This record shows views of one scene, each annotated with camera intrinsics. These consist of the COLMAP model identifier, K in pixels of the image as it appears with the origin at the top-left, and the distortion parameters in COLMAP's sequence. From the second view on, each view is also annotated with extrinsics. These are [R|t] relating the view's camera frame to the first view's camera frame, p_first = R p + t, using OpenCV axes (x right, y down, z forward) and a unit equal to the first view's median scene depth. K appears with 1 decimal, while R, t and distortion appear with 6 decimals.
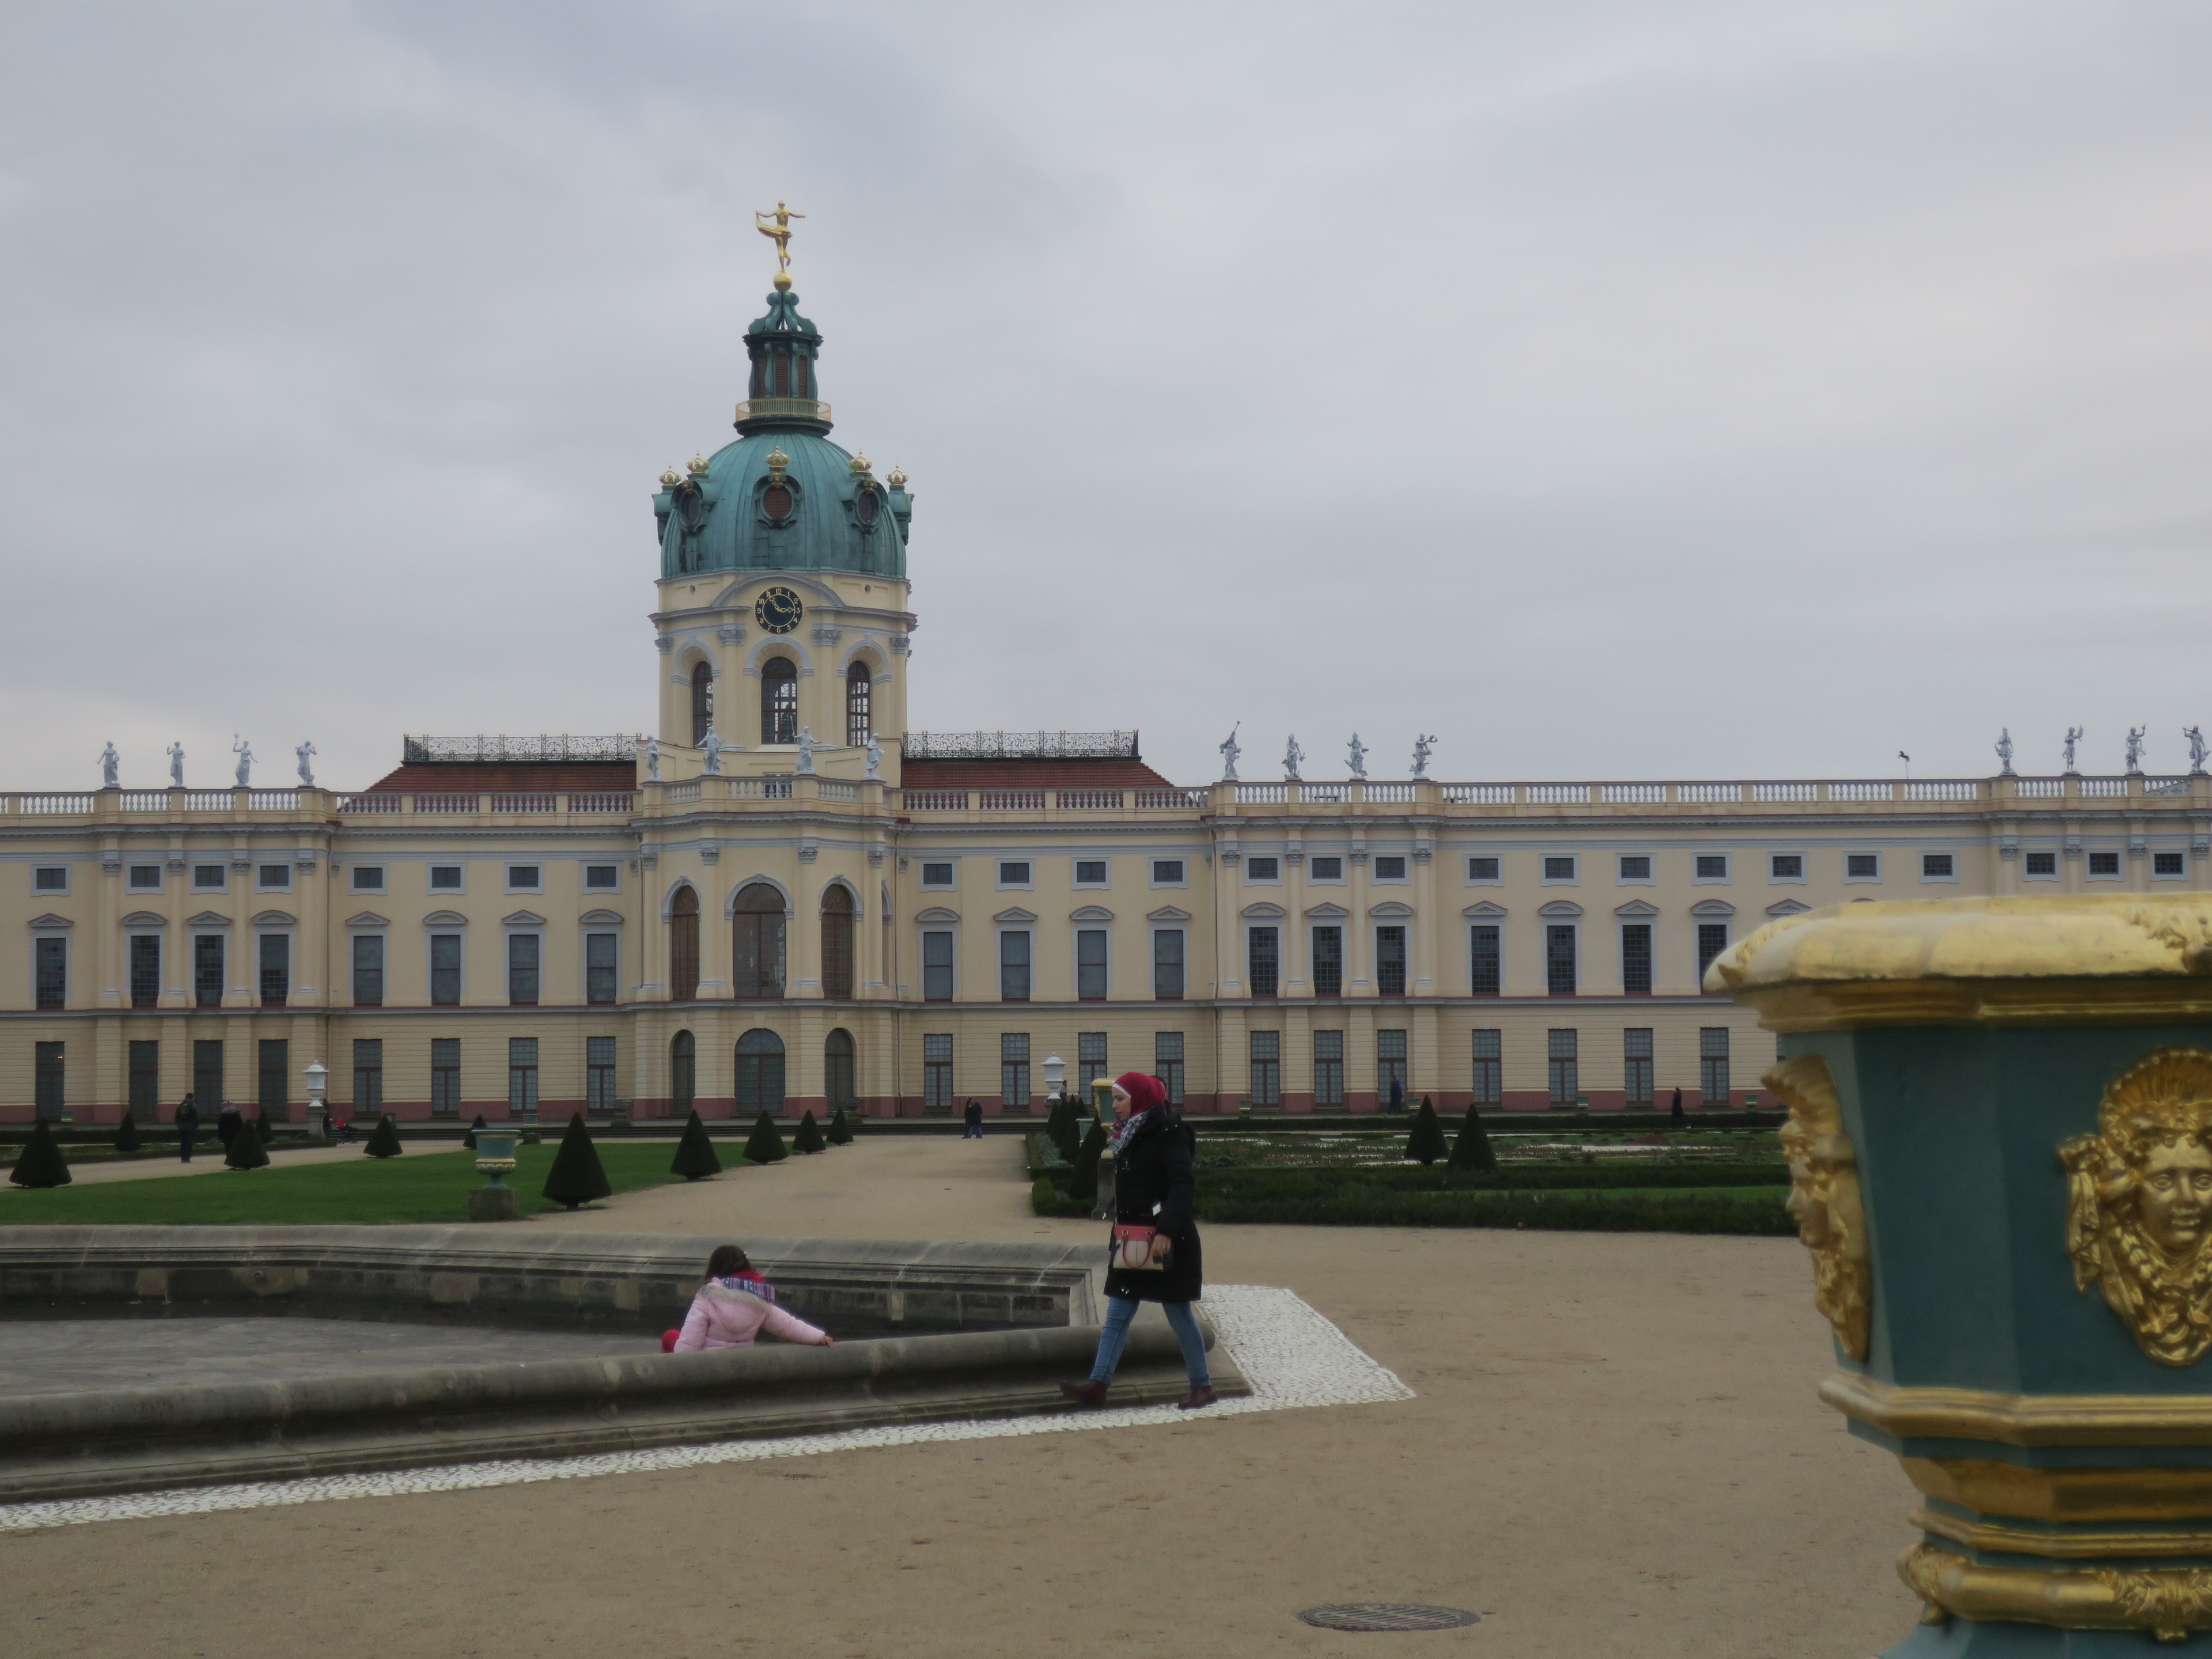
lens RADIAL K [[3848.8, 0, 1106.0], [0, 3848.8, 829.5], [0, 0, 1]] dist [0.040217, 0.079139]
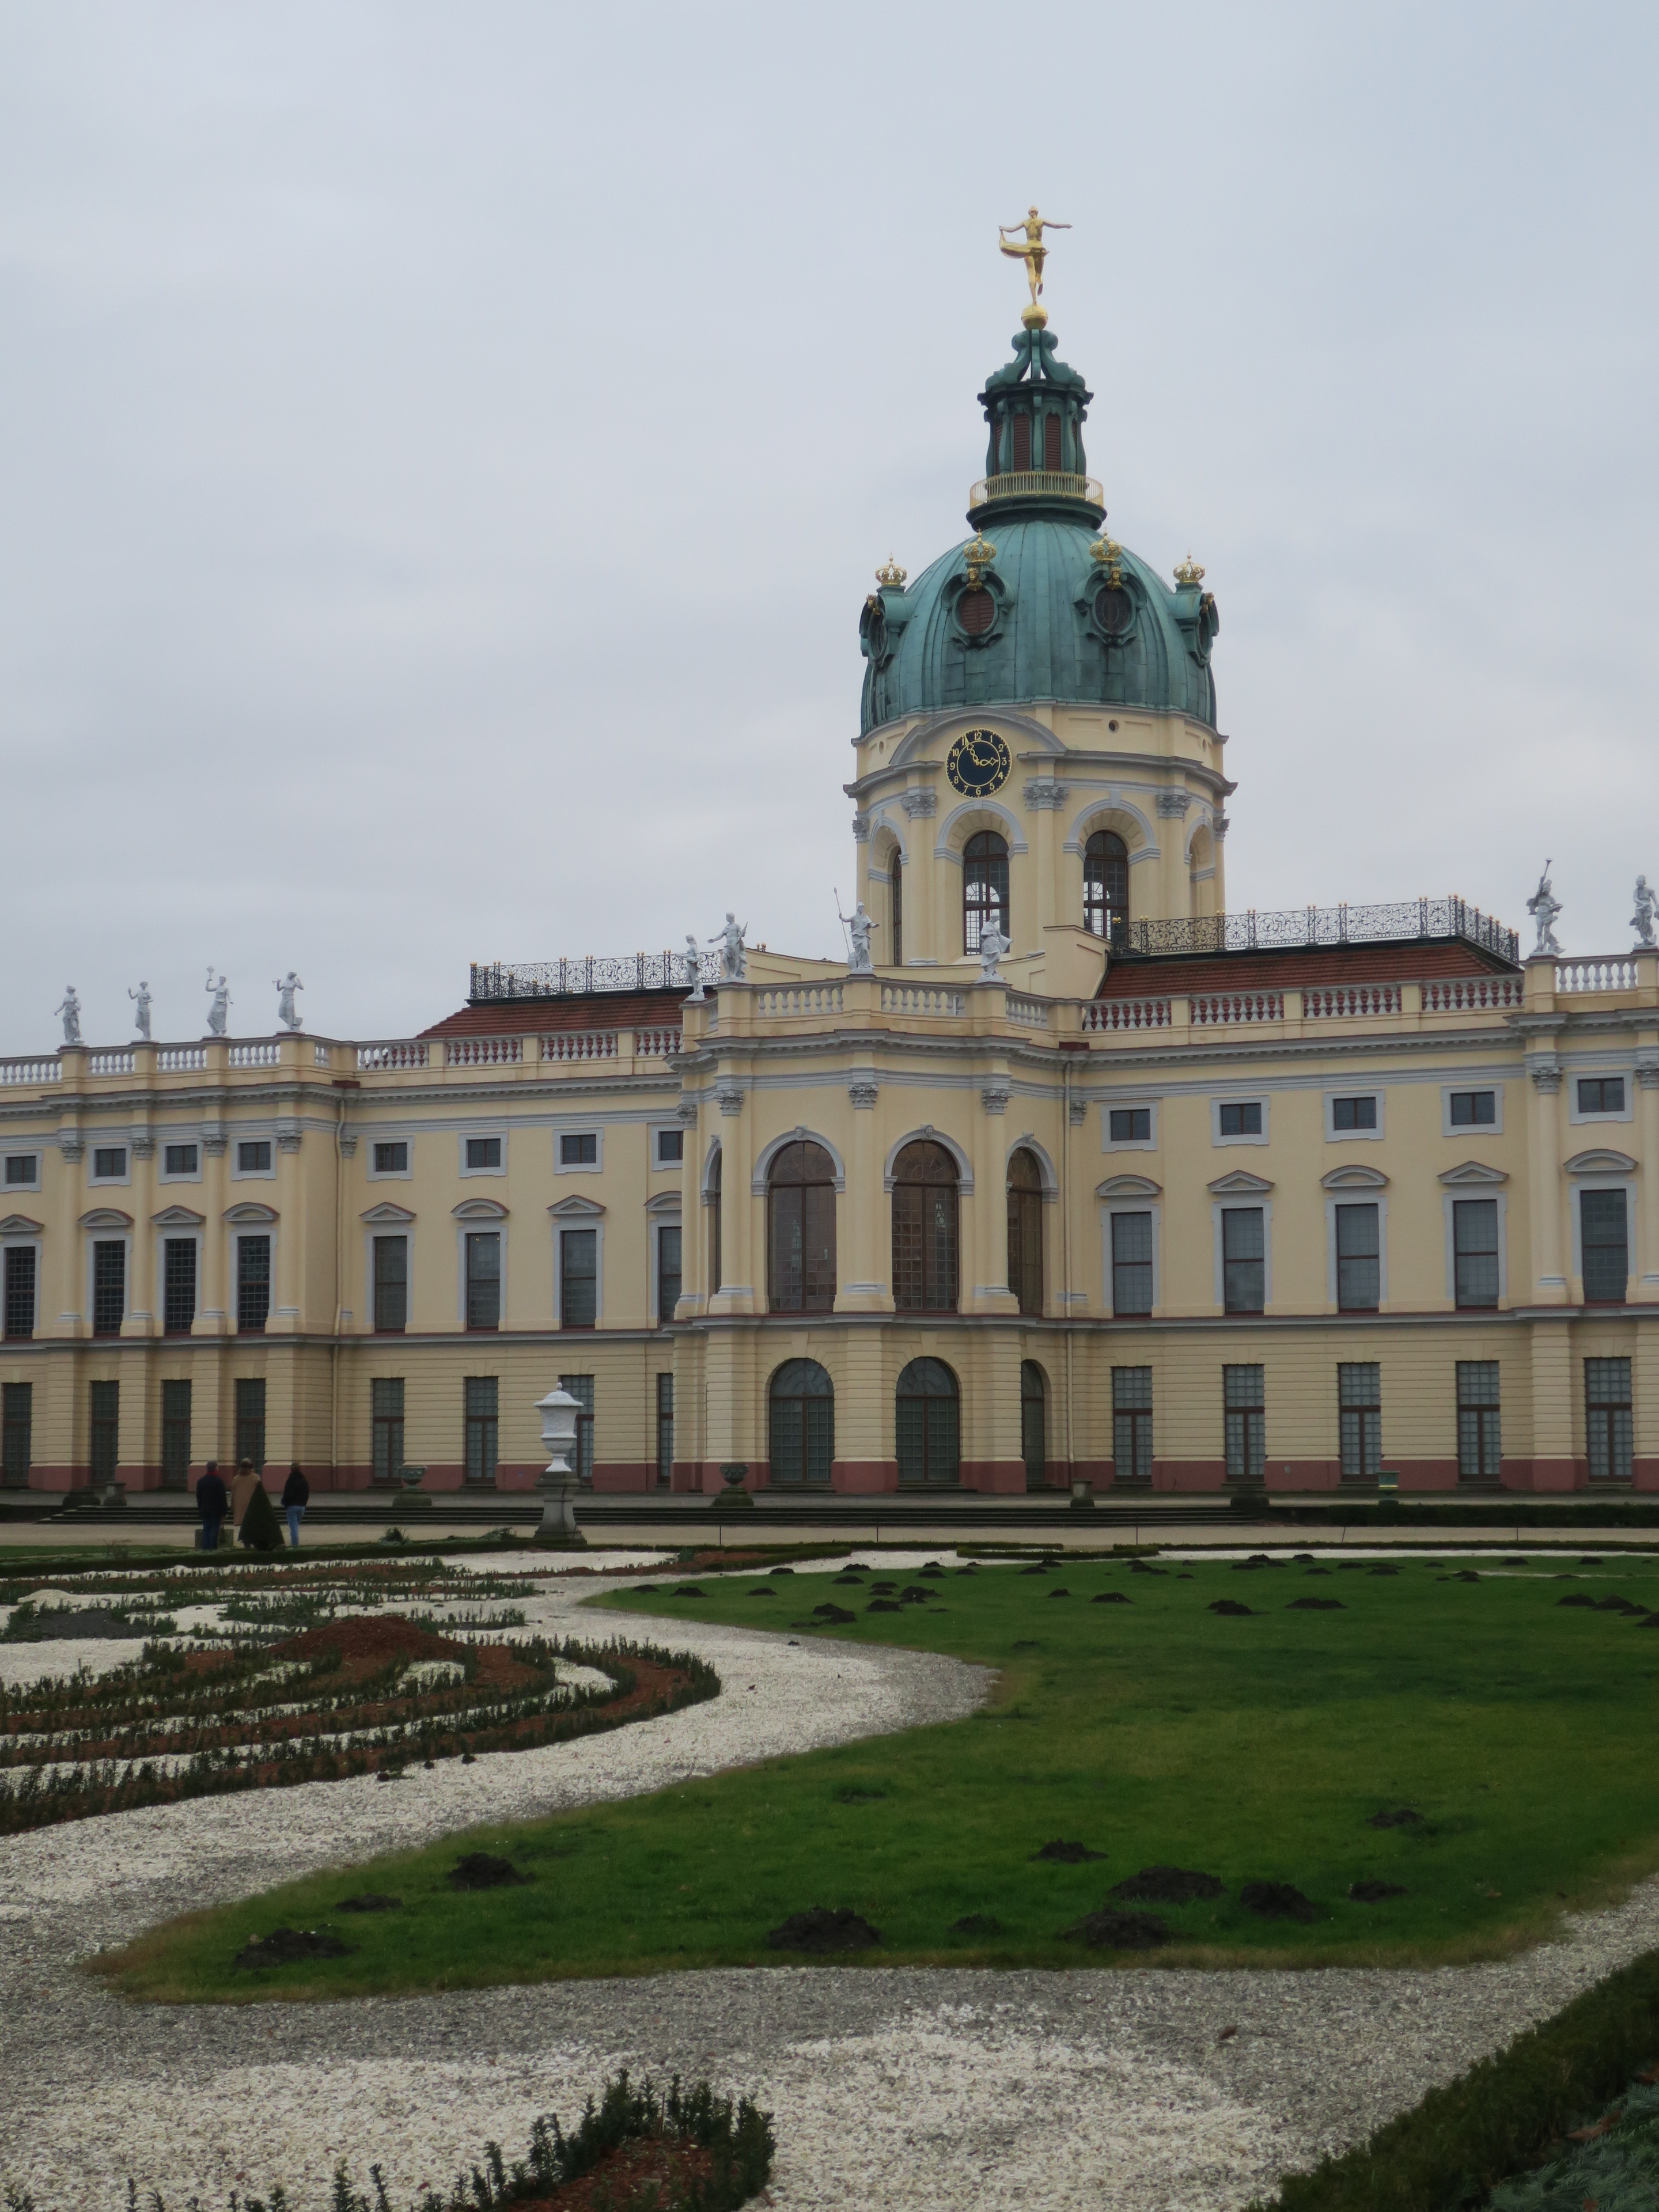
lens RADIAL K [[3518.2, 0, 829.5], [0, 3518.2, 1106.0], [0, 0, 1]] dist [0.020948, 0.027783]
pose [[0.903510, -0.037834, -0.426894, 0.168664], [0.024896, 0.999047, -0.035851, 0.028790], [0.427844, 0.021764, 0.903591, 0.431482]]
